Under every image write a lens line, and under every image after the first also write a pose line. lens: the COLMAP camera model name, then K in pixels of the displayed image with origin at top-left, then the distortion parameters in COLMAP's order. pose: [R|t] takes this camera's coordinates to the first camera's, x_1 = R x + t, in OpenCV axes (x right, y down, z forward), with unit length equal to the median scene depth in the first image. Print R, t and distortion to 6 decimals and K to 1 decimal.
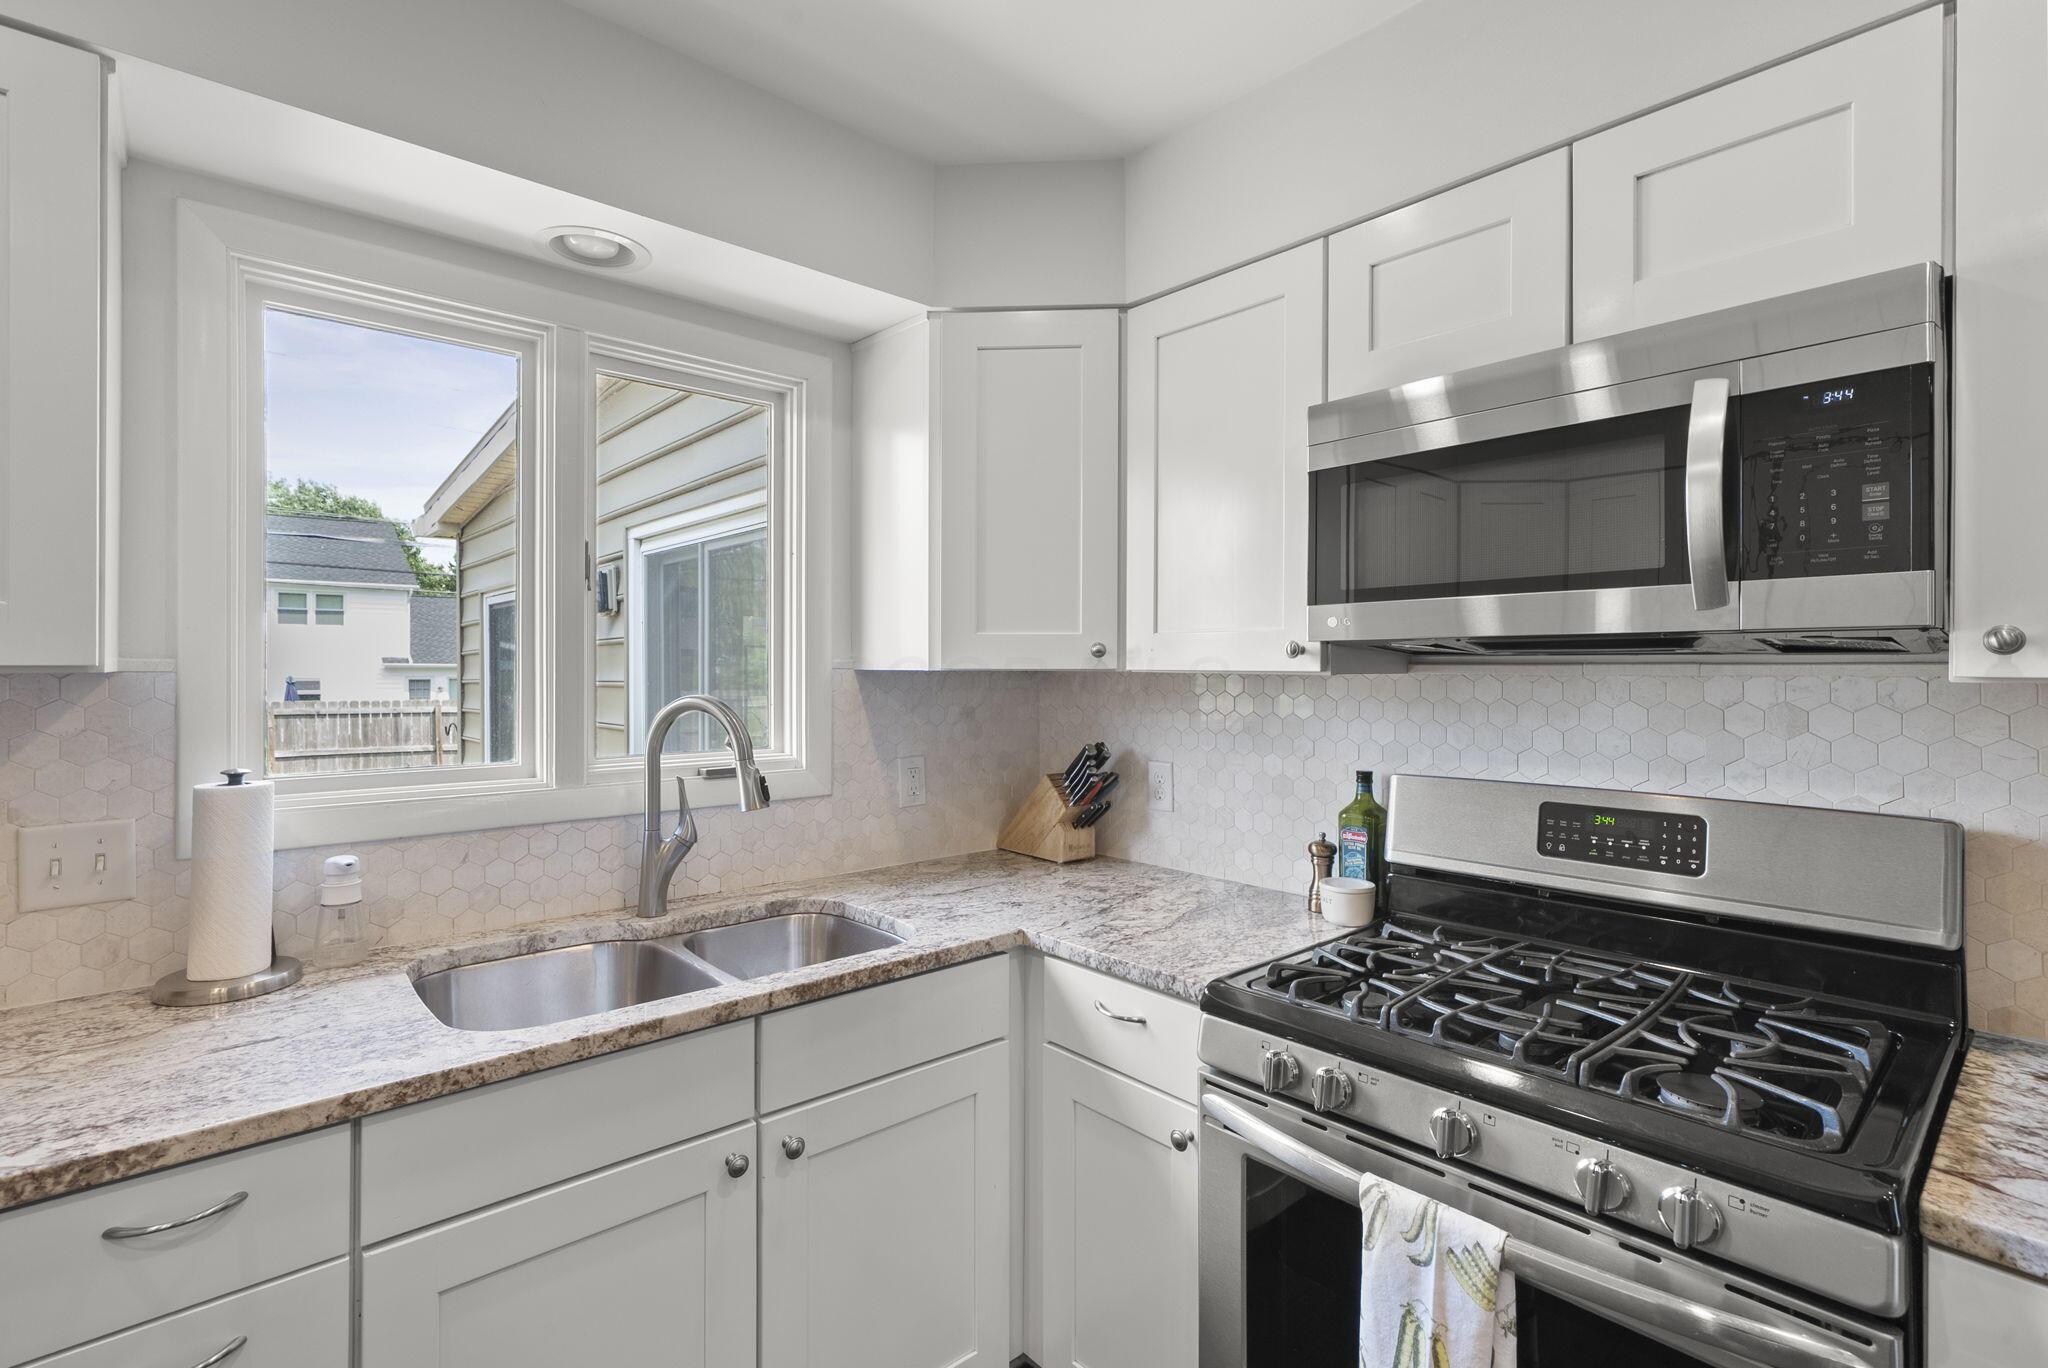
lens RADIAL K [[941.4, 0, 1003.4], [0, 941.4, 659.7], [0, 0, 1]] dist [-0.000264, -0.000067]
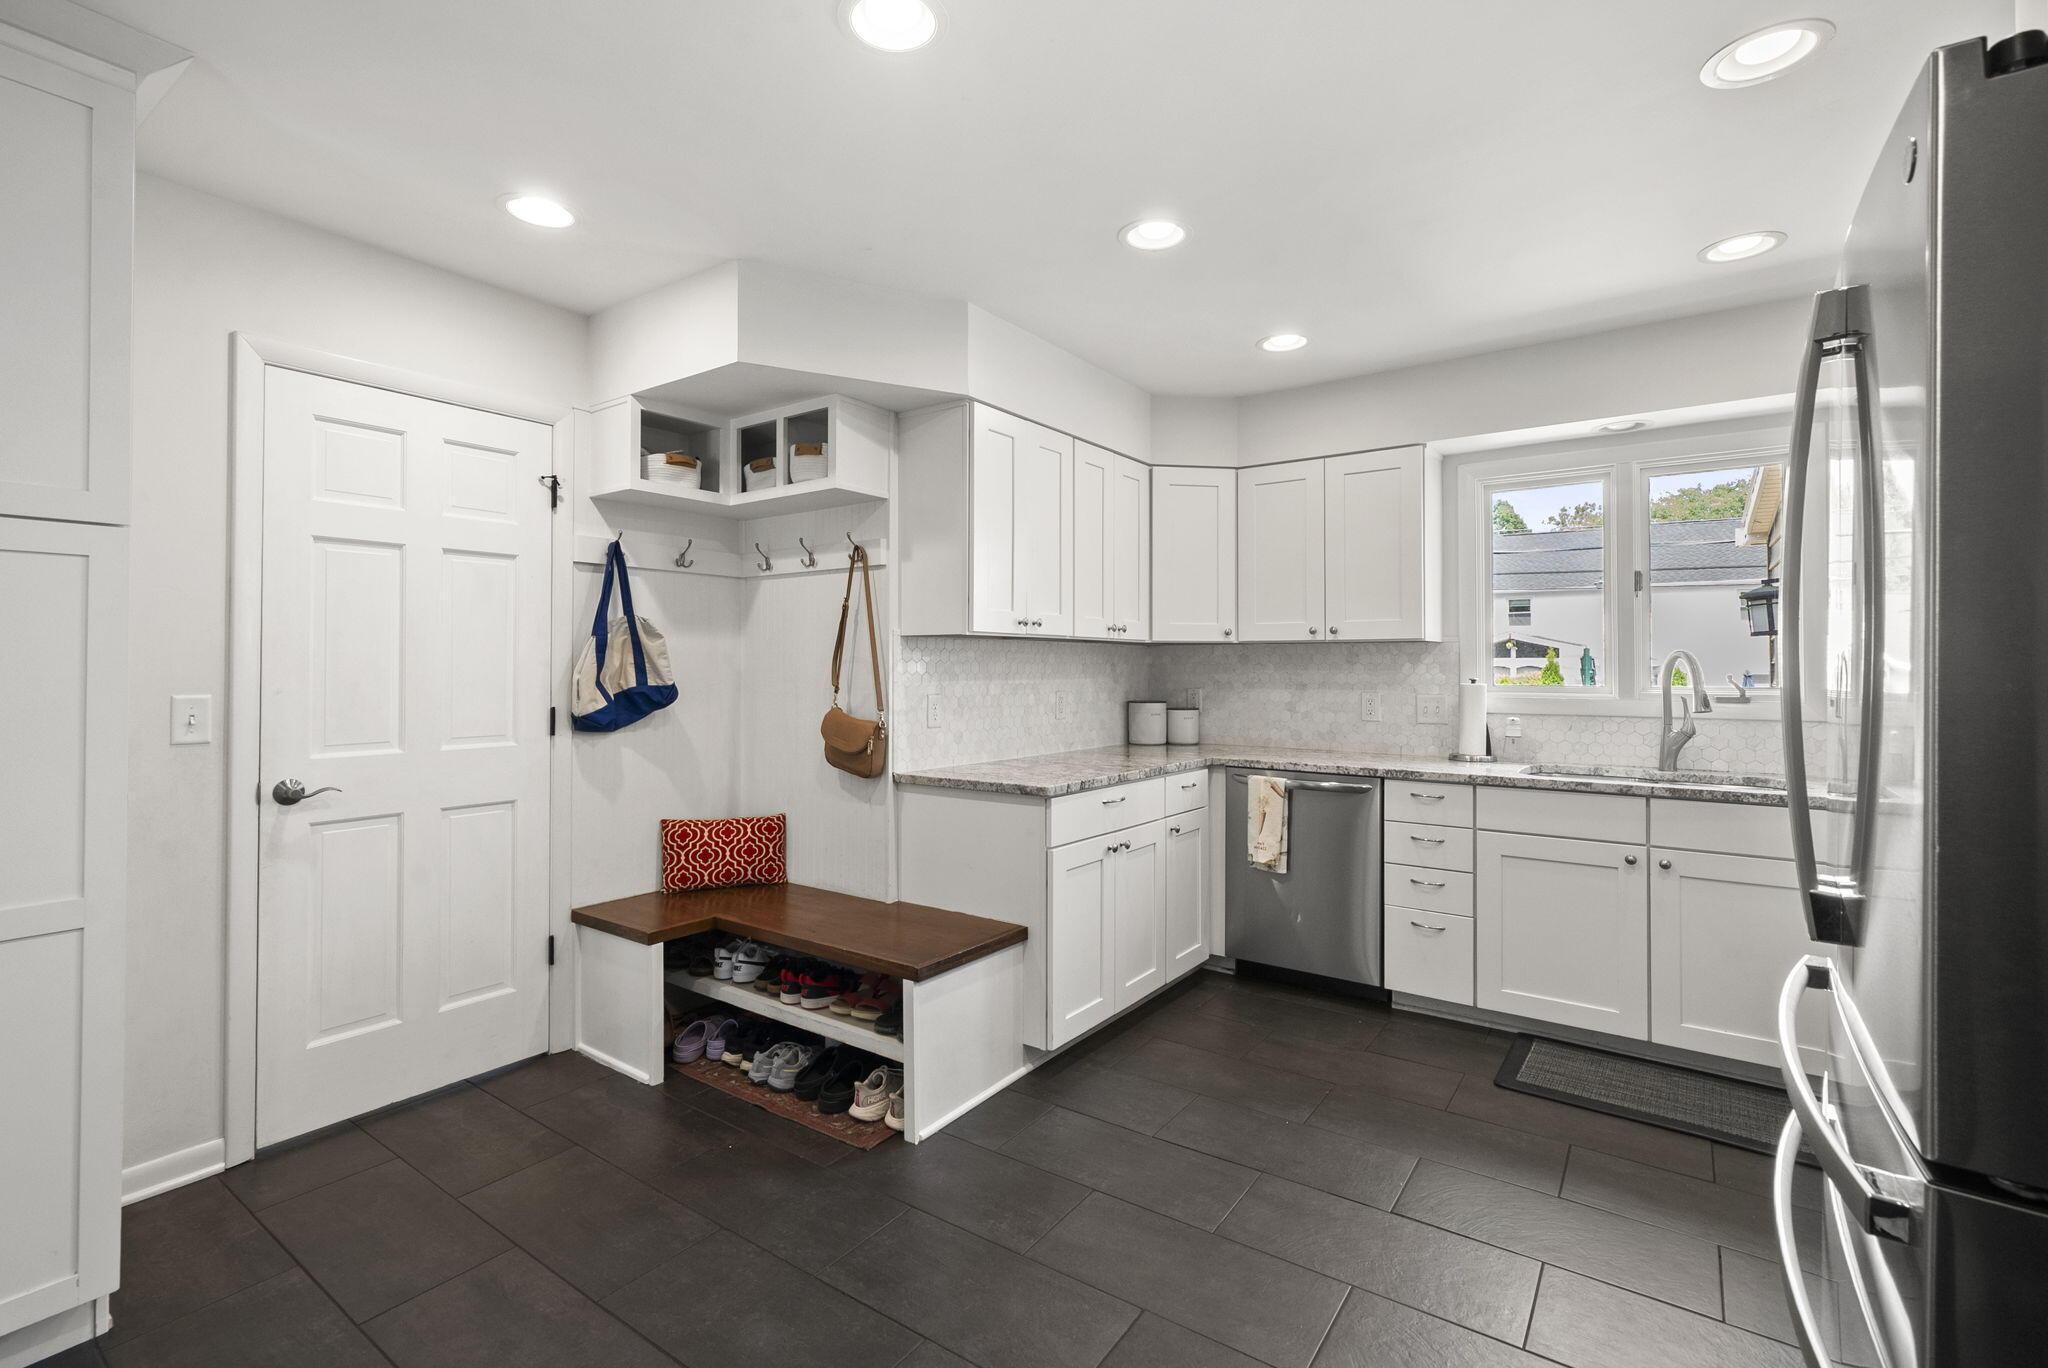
lens RADIAL K [[926.5, 0, 1018.8], [0, 926.5, 660.7], [0, 0, 1]] dist [0.000756, 0.000032]
pose [[0.225406, -0.006728, -0.974242, 1.043211], [0.010675, 0.999933, -0.004435, 0.047308], [0.974206, -0.009401, 0.225462, -0.605379]]
